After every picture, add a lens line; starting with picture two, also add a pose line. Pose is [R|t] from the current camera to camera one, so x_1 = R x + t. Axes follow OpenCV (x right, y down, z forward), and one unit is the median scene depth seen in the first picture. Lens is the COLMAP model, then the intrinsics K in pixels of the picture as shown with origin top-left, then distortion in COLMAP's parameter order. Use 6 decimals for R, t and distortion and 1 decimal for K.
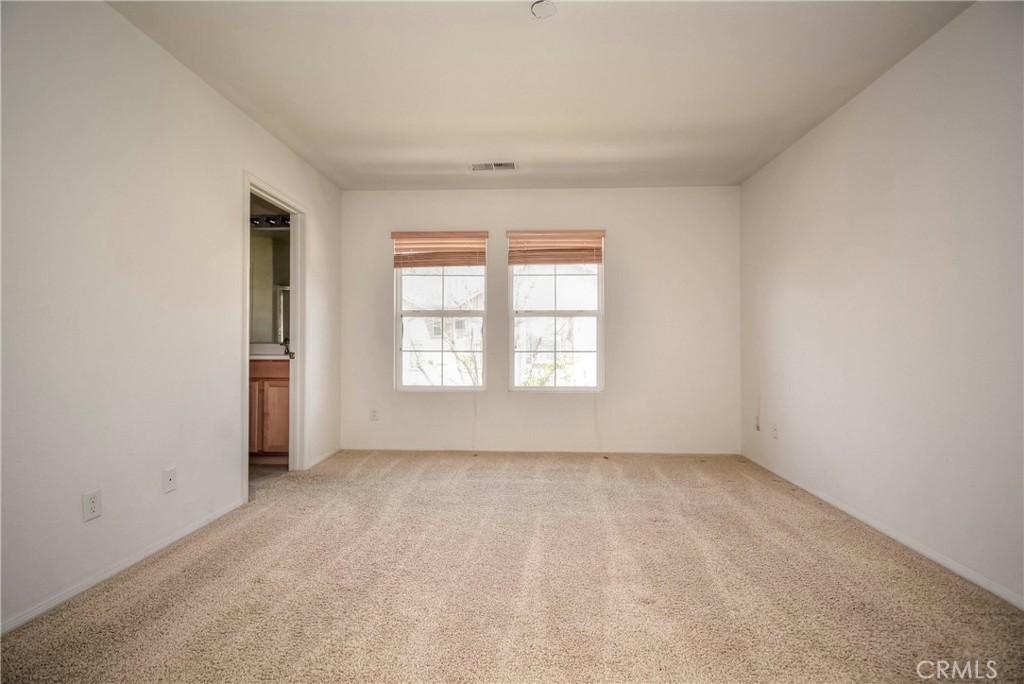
lens RADIAL K [[461.6, 0, 507.5], [0, 461.6, 347.6], [0, 0, 1]] dist [0.012230, -0.019835]
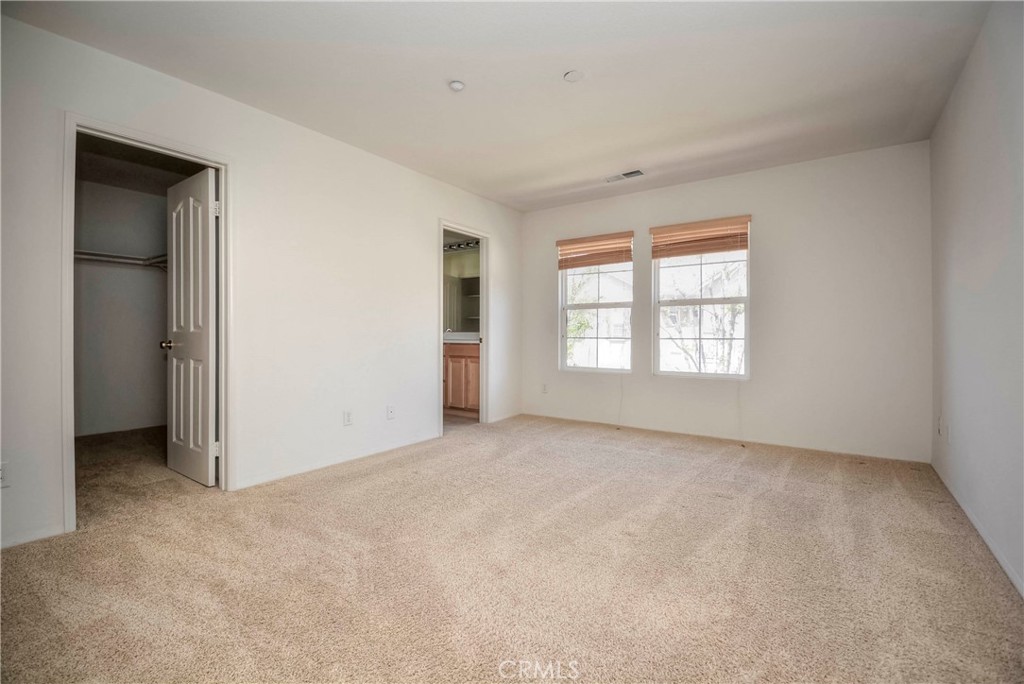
lens RADIAL K [[461.6, 0, 507.5], [0, 461.6, 347.6], [0, 0, 1]] dist [0.012230, -0.019835]
pose [[0.833368, 0.014325, -0.552533, 0.332298], [-0.002562, 0.999753, 0.022056, 0.006710], [0.552713, -0.016965, 0.833199, -0.103924]]
